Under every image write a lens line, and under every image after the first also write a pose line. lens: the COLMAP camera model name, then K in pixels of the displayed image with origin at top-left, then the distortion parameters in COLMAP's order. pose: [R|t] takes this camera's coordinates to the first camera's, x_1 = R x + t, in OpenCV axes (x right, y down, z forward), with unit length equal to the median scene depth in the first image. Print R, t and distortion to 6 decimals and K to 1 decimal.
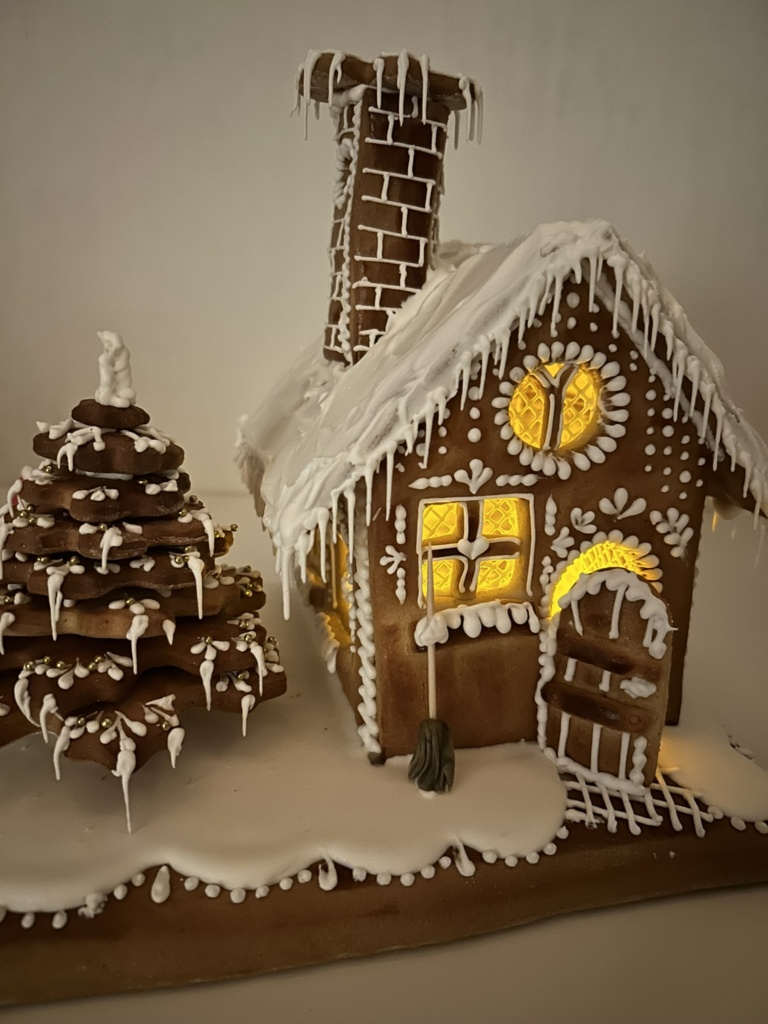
lens RADIAL K [[808.8, 0, 384.0], [0, 808.8, 512.0], [0, 0, 1]] dist [0.004689, -0.010807]
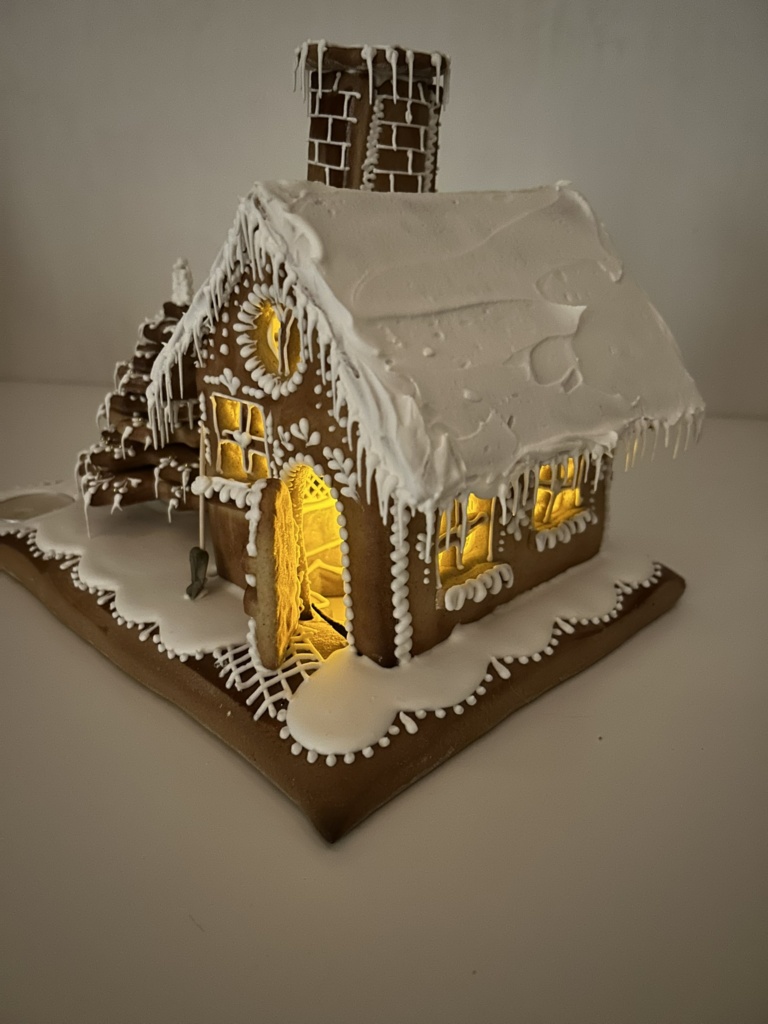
lens RADIAL K [[808.8, 0, 384.0], [0, 808.8, 512.0], [0, 0, 1]] dist [0.004689, -0.010807]
pose [[0.528246, 0.299488, -0.794521, 1.310506], [-0.237011, 0.950546, 0.200721, -0.160869], [0.815342, 0.082280, 0.573104, 0.450155]]
